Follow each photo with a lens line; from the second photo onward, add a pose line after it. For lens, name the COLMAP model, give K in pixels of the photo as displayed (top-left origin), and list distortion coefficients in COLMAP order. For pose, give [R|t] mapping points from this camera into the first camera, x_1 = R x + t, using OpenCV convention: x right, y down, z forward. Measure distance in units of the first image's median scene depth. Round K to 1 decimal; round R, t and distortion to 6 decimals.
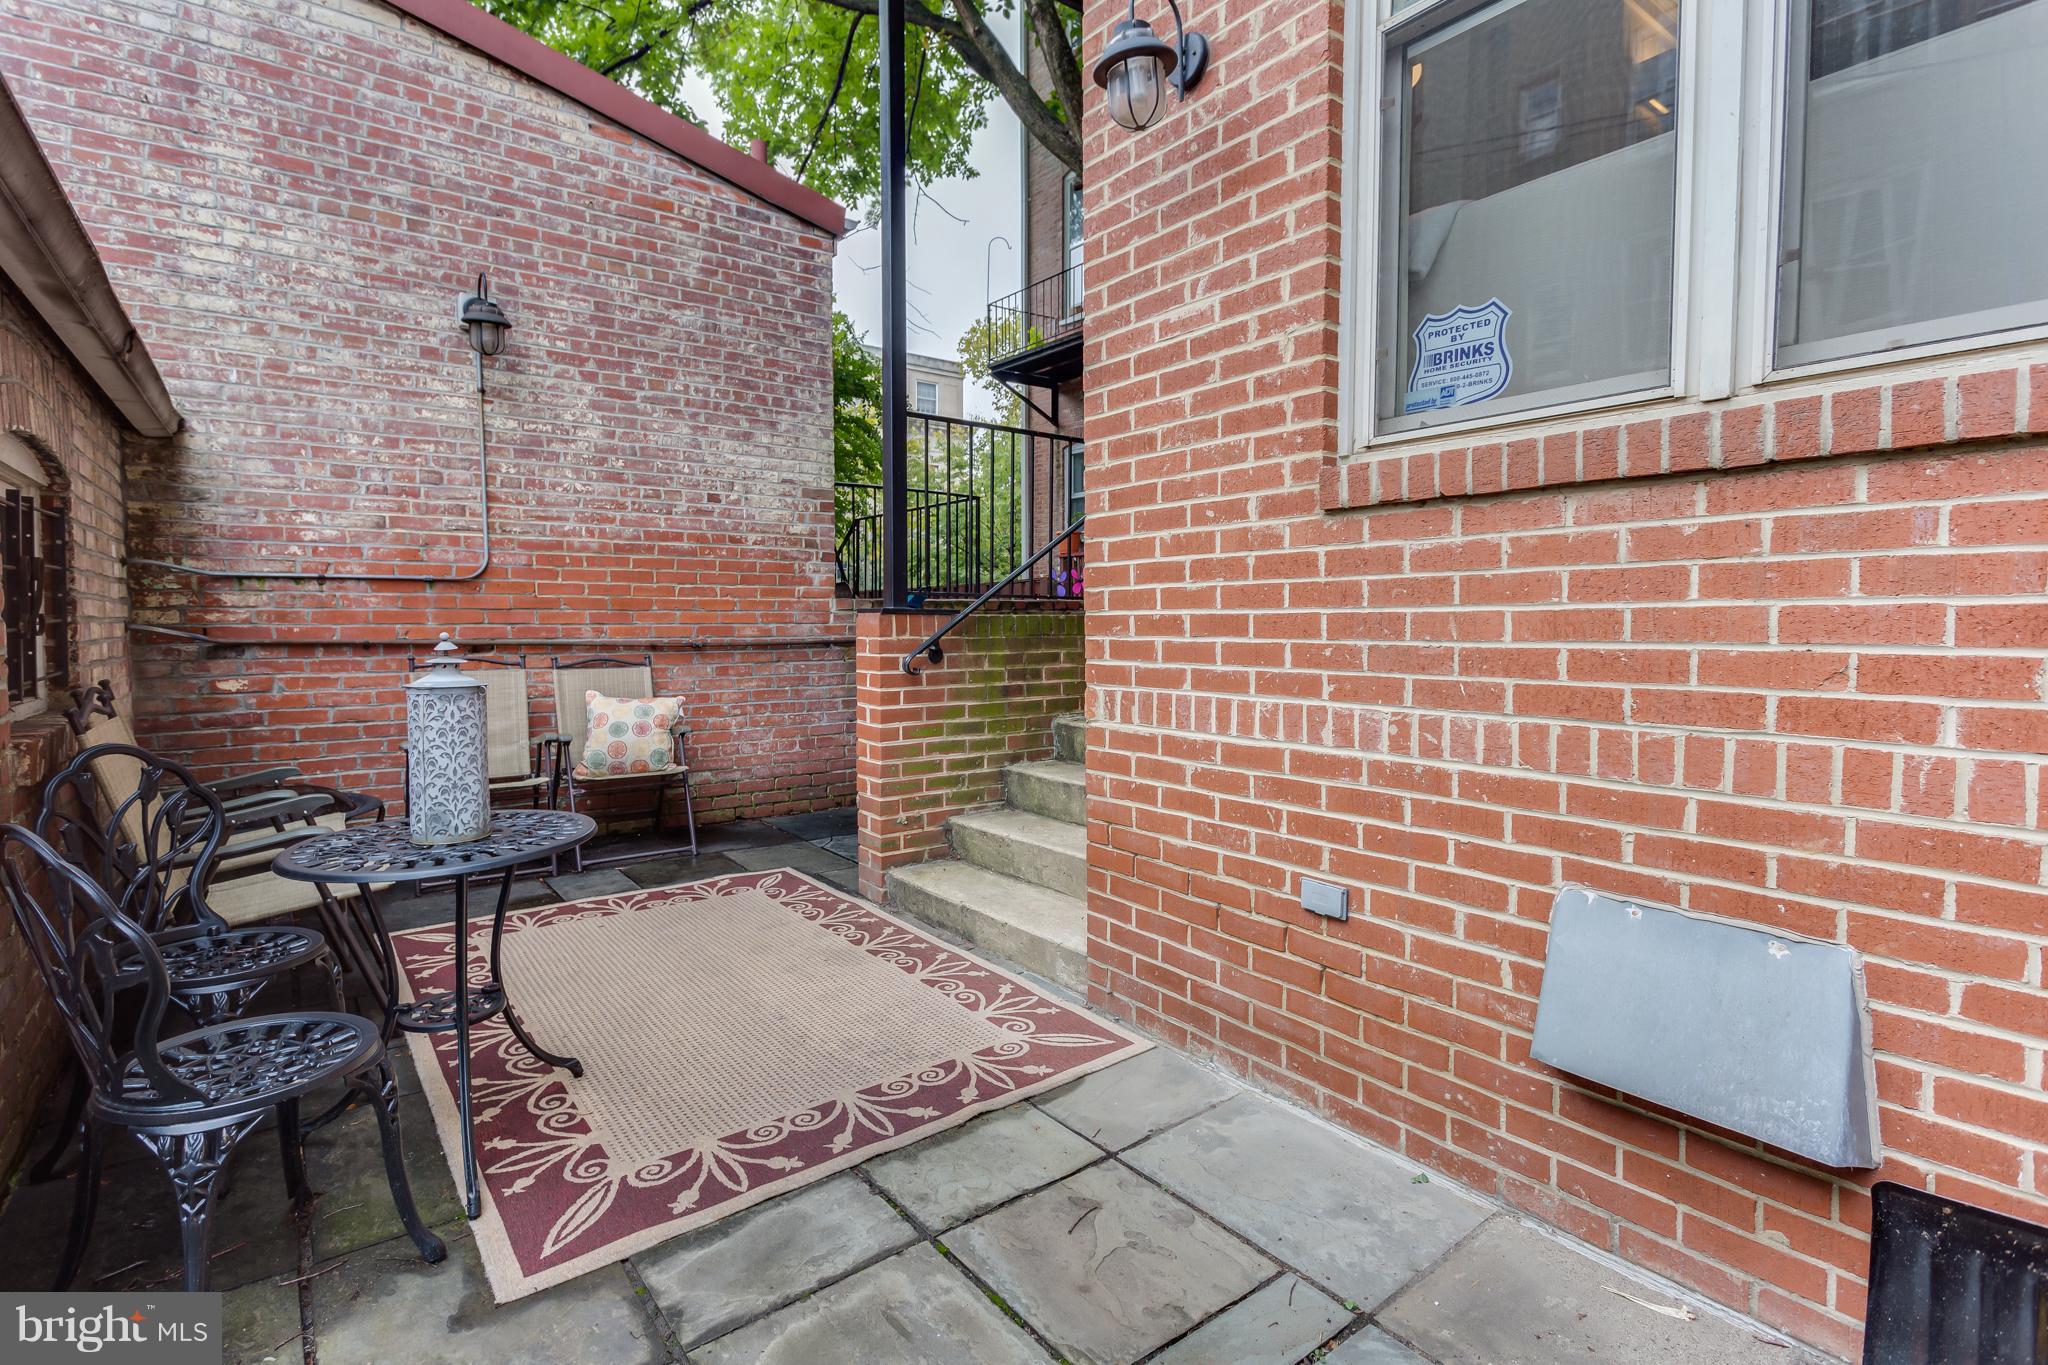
lens RADIAL K [[977.1, 0, 1026.7], [0, 977.1, 673.7], [0, 0, 1]] dist [0.002348, -0.000091]
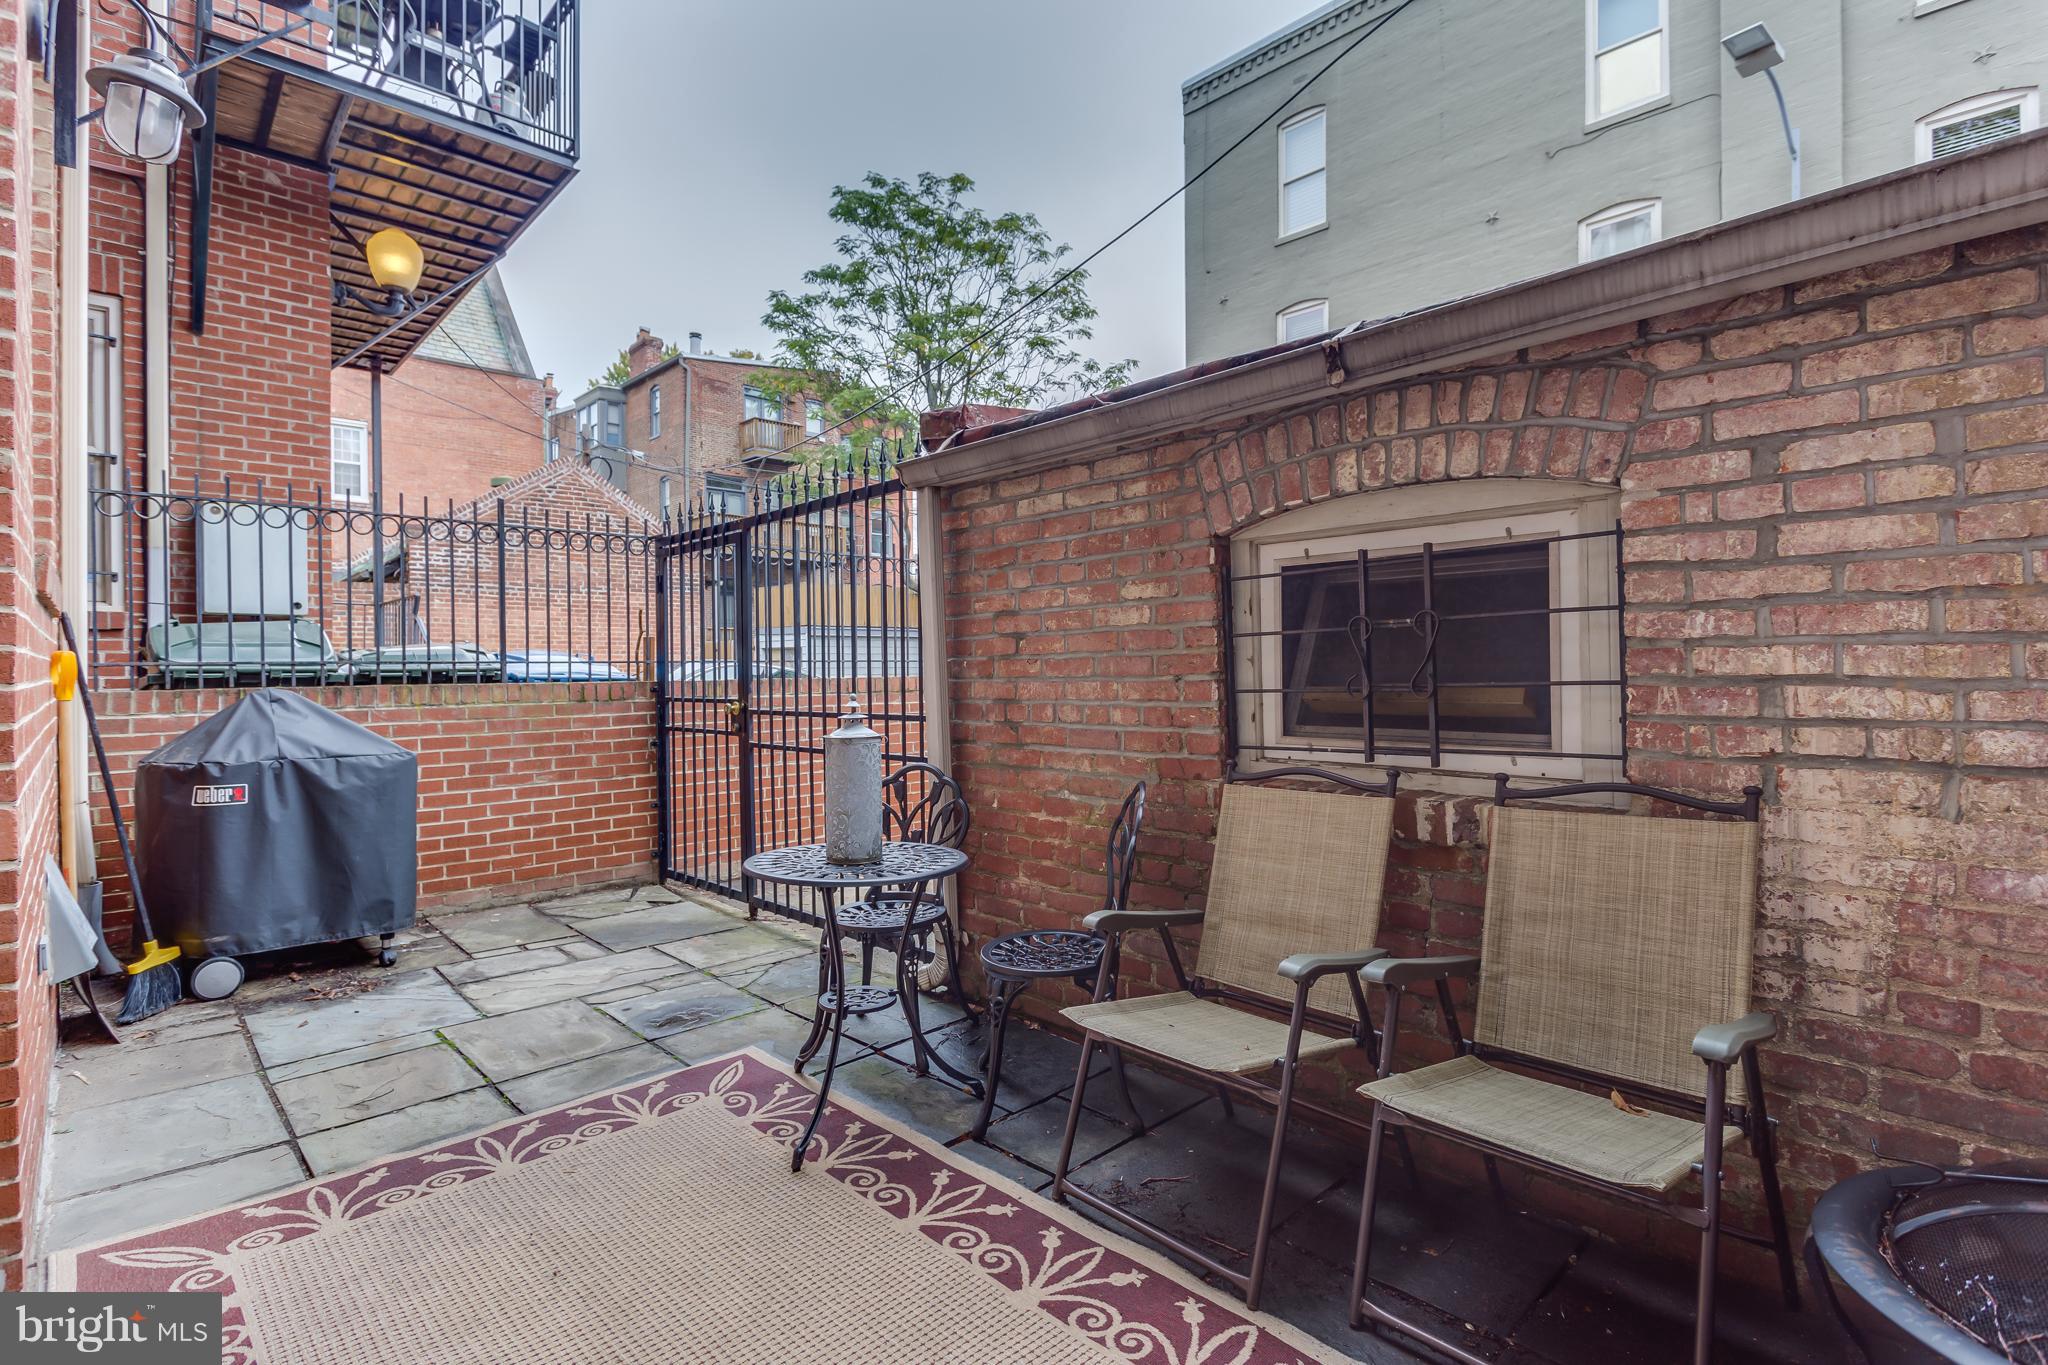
lens RADIAL K [[977.1, 0, 1020.9], [0, 977.1, 673.9], [0, 0, 1]] dist [0.002348, -0.000091]
pose [[-0.994451, 0.009953, -0.104733, -0.669503], [0.003381, 0.998024, 0.062741, -0.142297], [0.105151, 0.062039, -0.992519, 2.225302]]
